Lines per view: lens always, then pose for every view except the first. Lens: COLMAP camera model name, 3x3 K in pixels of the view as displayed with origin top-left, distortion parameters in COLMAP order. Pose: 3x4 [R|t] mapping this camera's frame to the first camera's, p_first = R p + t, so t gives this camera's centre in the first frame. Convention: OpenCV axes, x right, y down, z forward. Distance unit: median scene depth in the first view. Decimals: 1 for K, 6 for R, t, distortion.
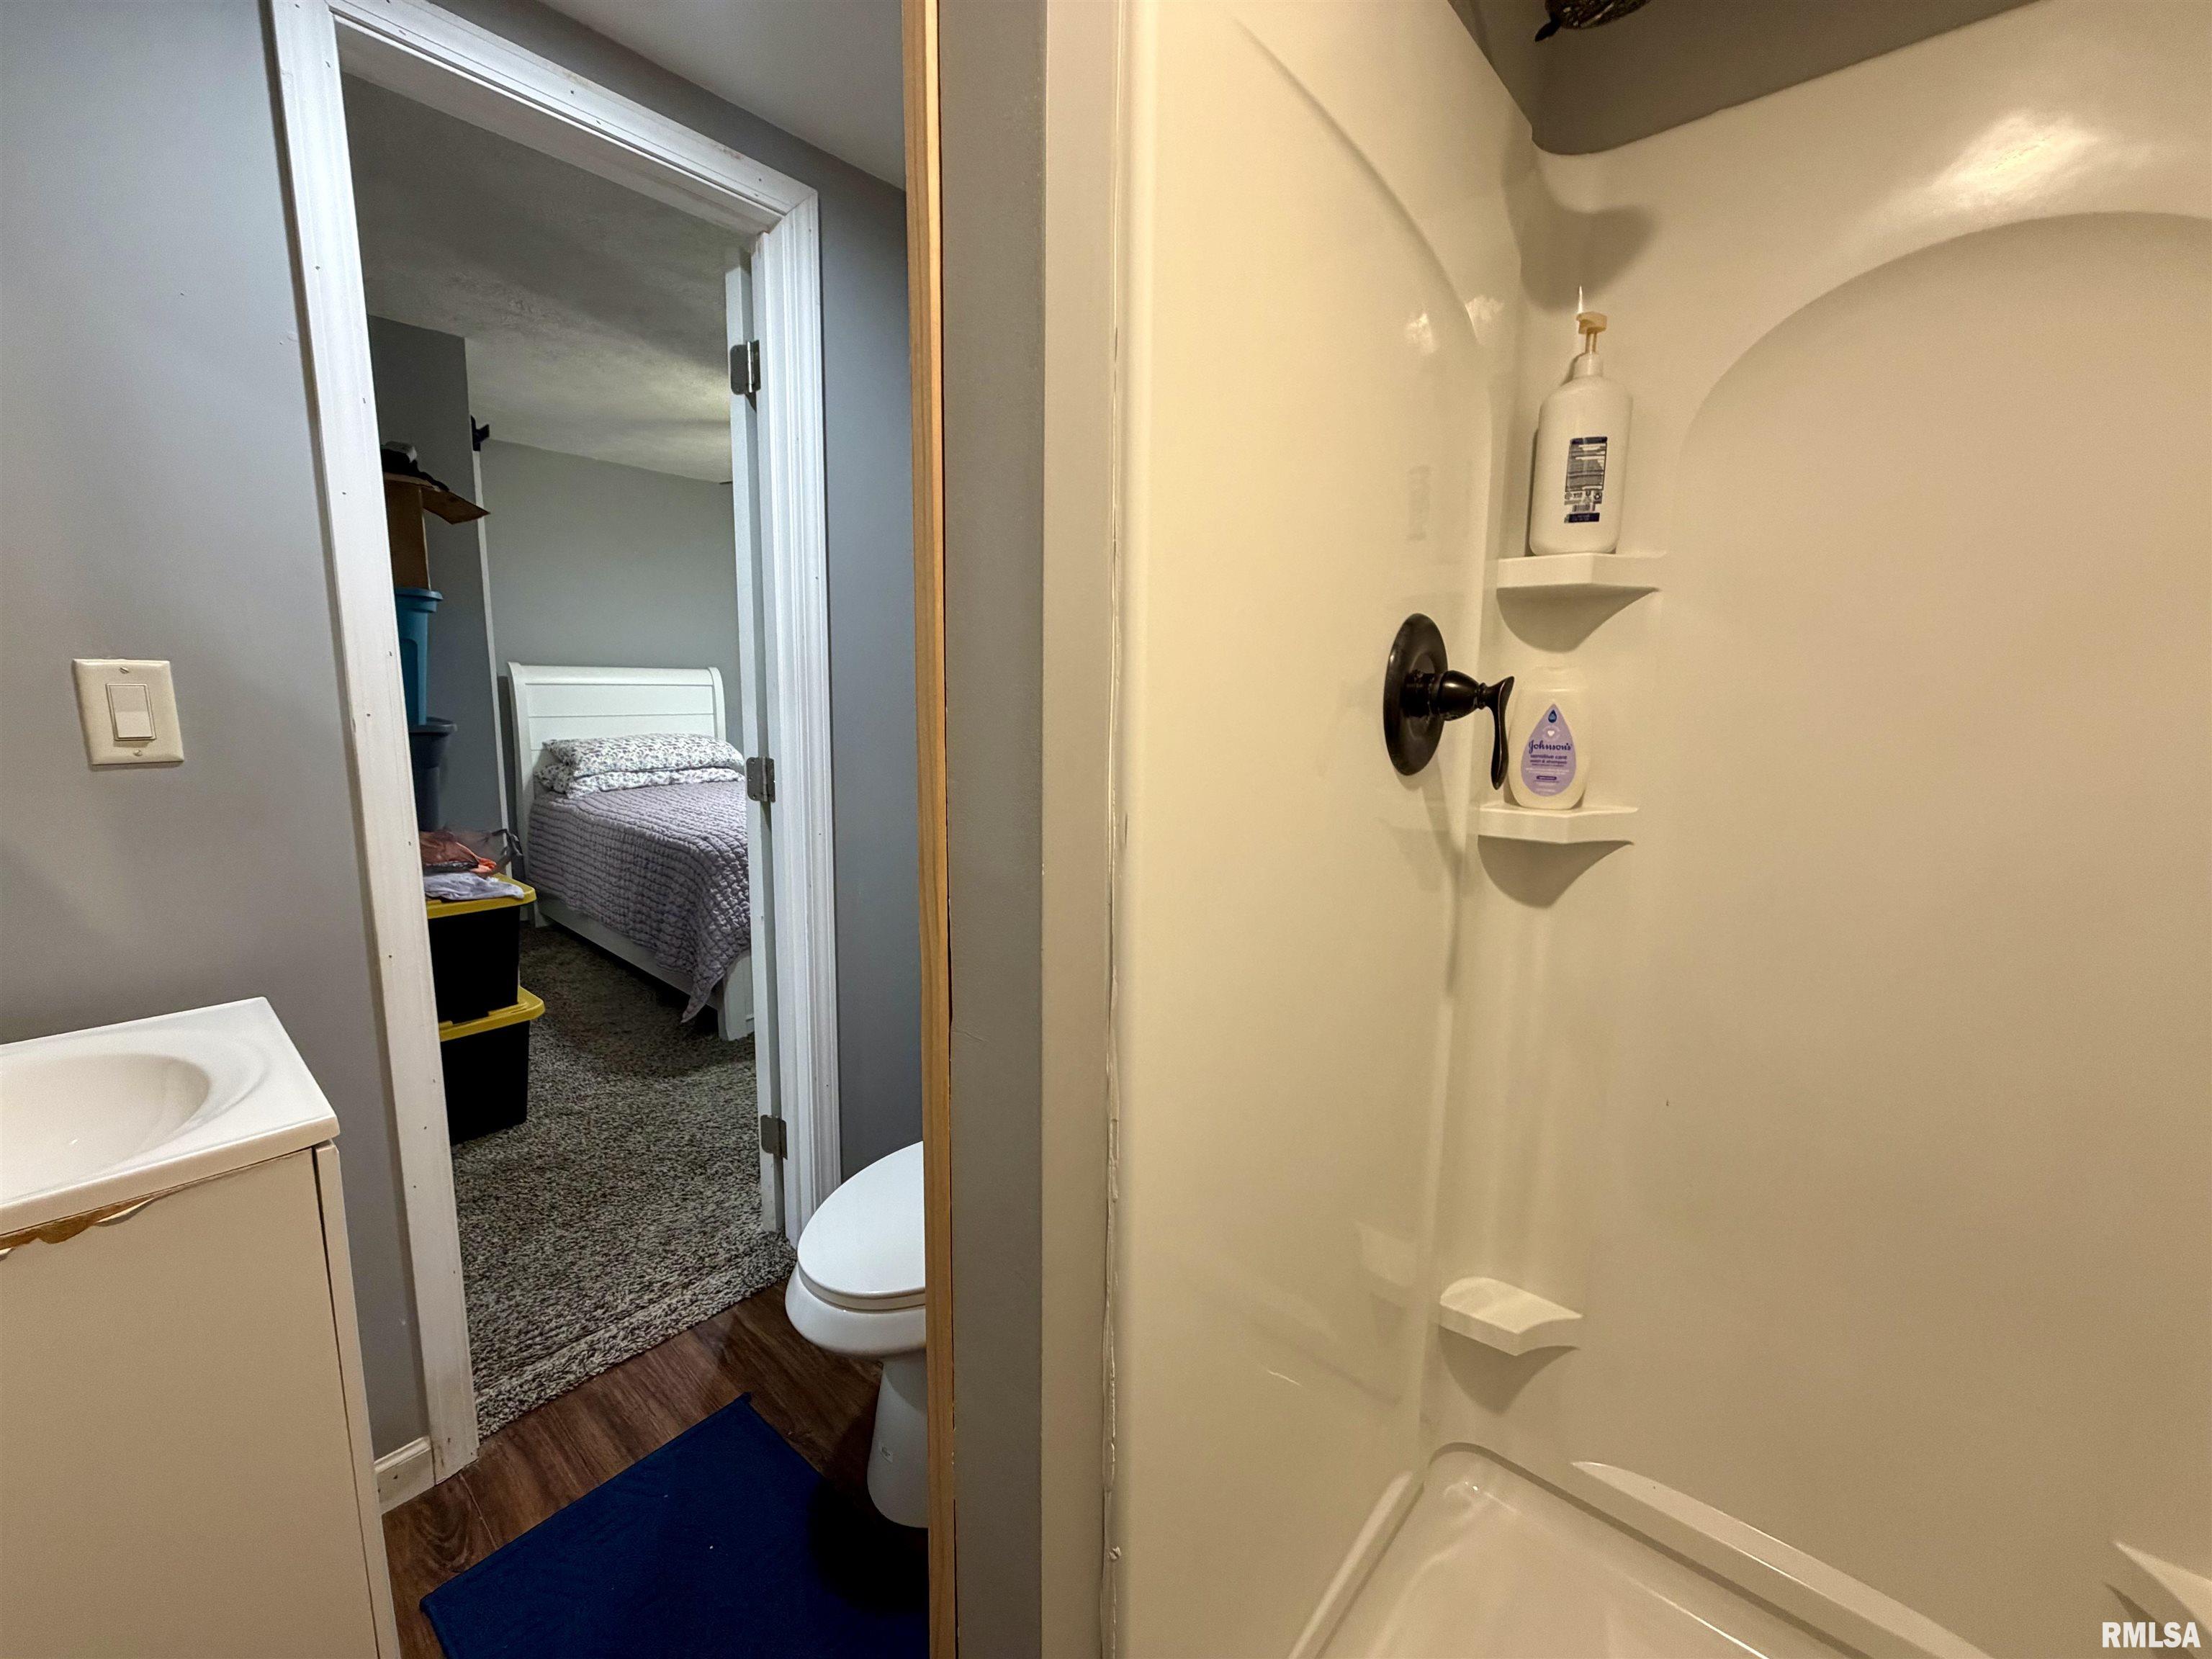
lens RADIAL K [[878.5, 0, 1100.7], [0, 878.5, 828.6], [0, 0, 1]] dist [-0.000802, 0.000267]
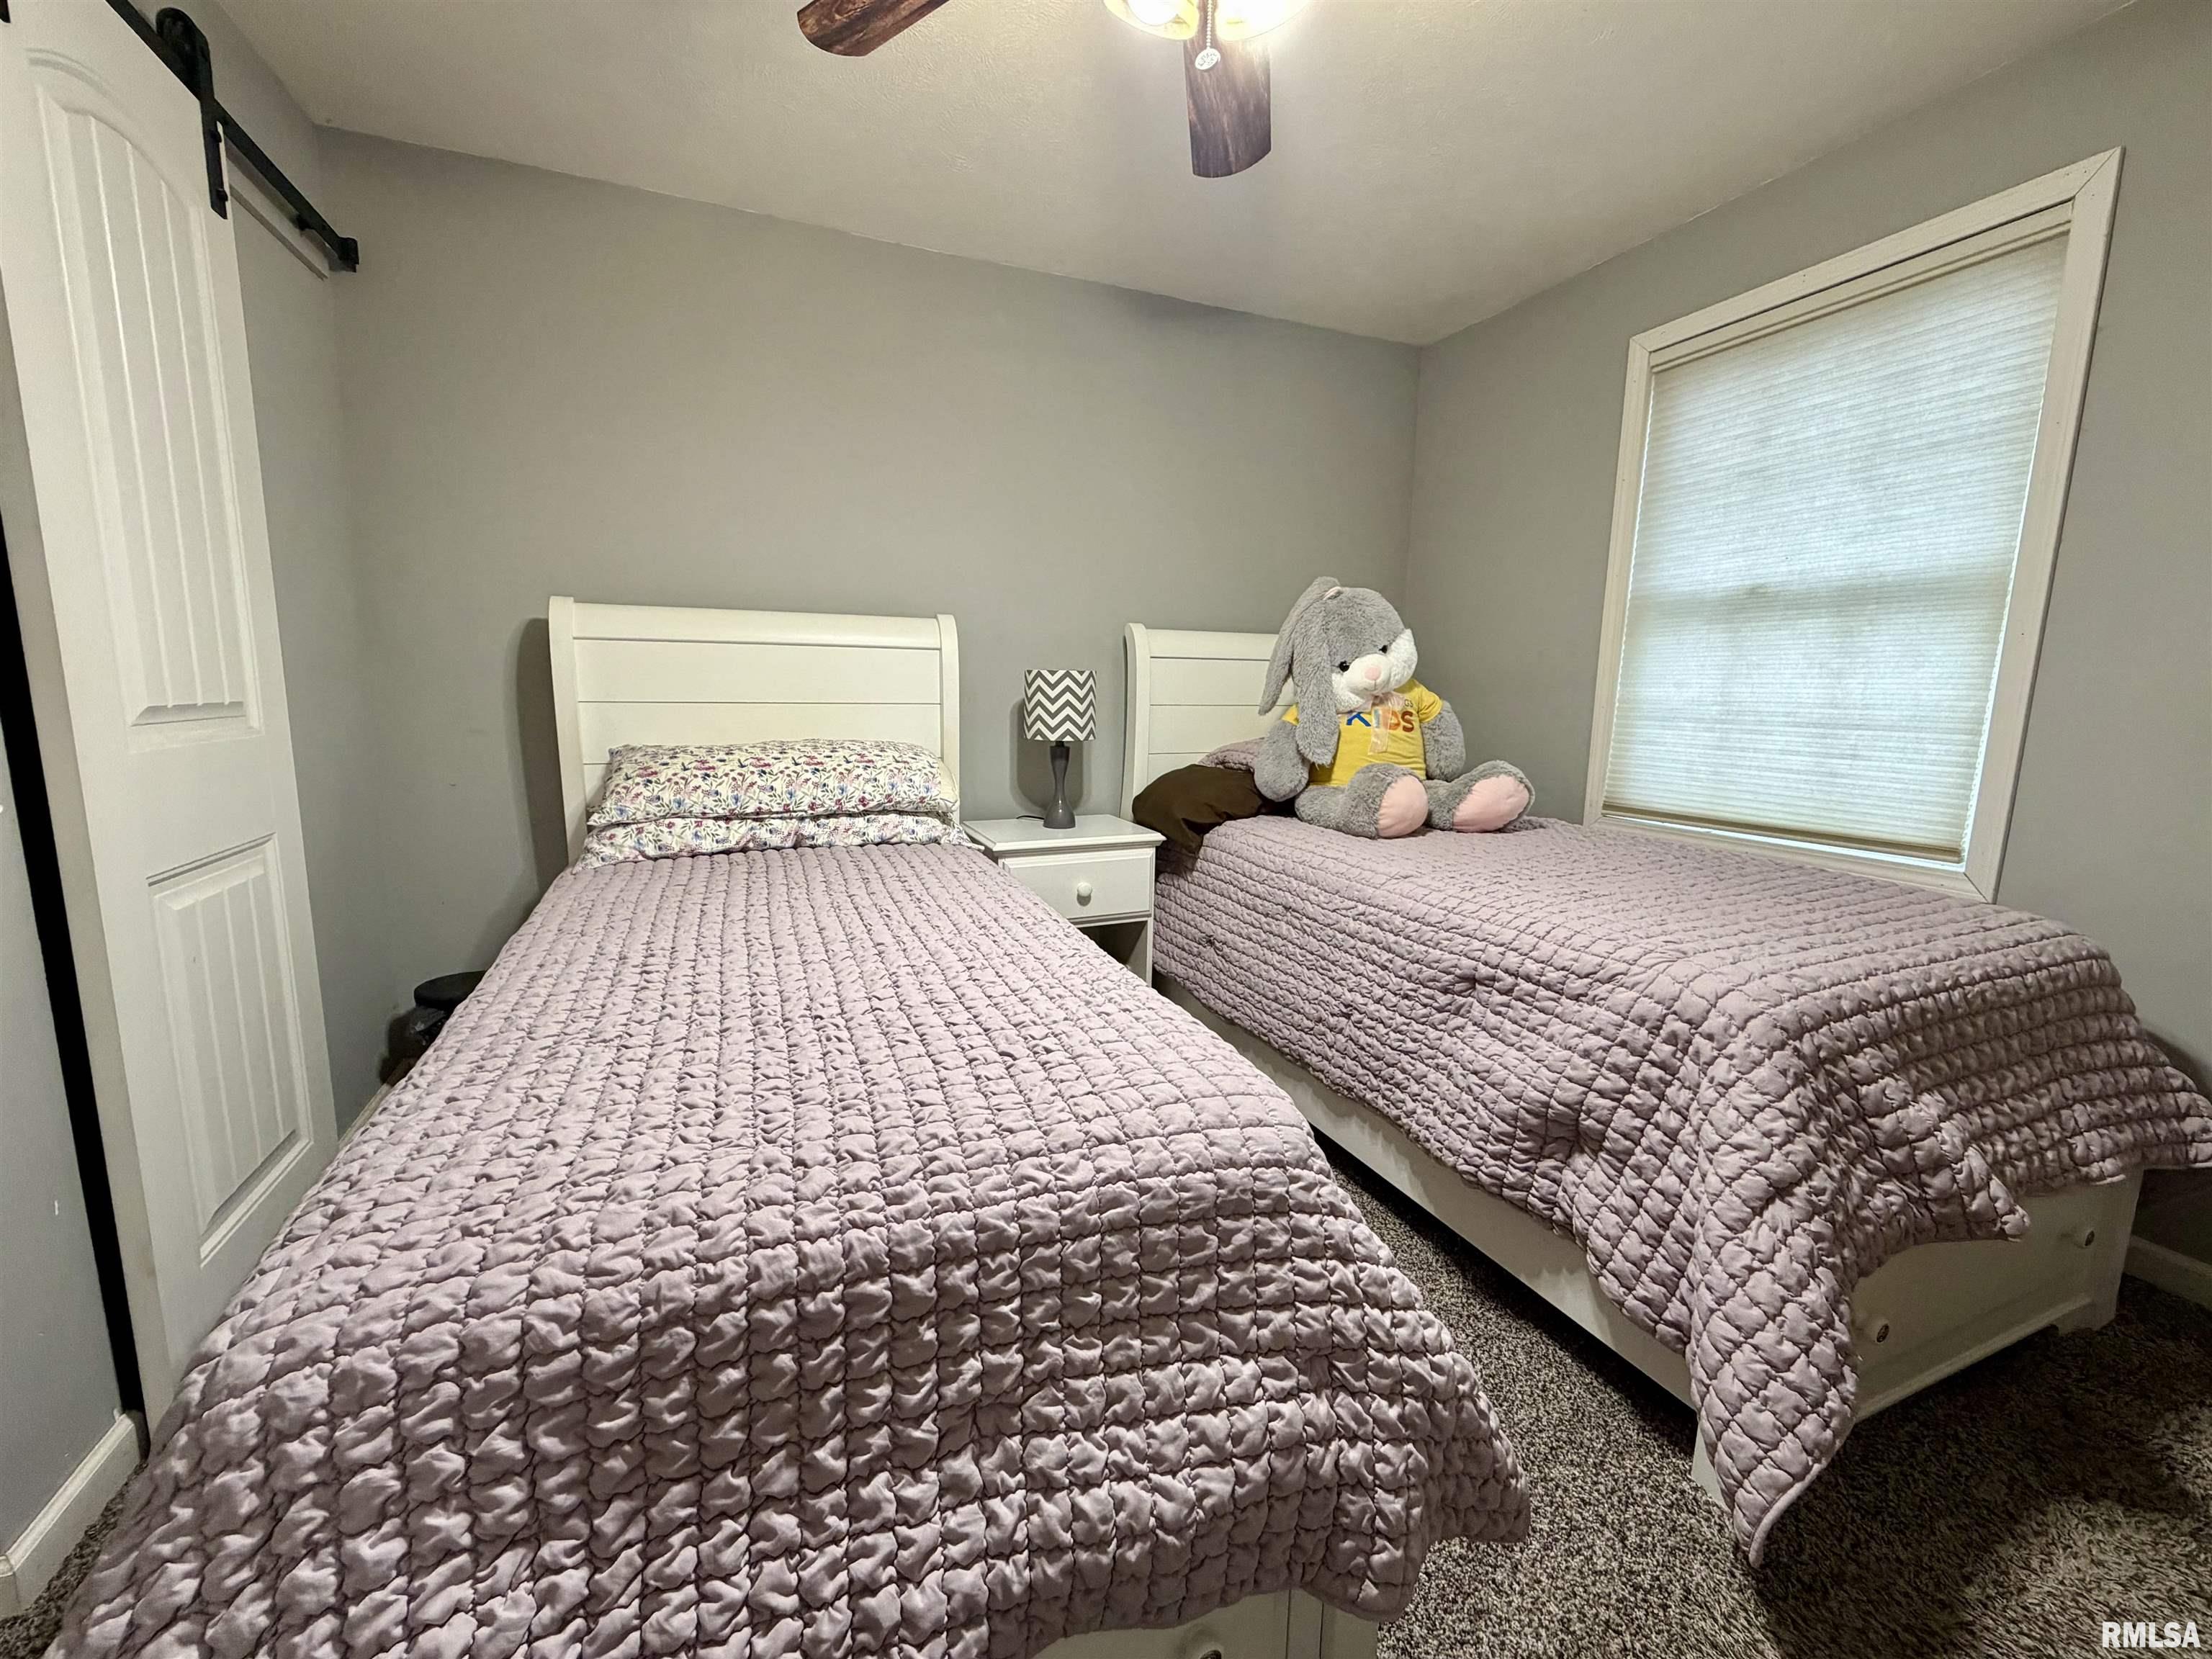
lens RADIAL K [[878.5, 0, 1106.3], [0, 878.5, 822.2], [0, 0, 1]] dist [-0.000802, 0.000267]
pose [[0.892581, 0.079290, -0.443860, -0.127983], [-0.080166, 0.996640, 0.016827, -0.085642], [0.443703, 0.020562, 0.895938, 0.648907]]
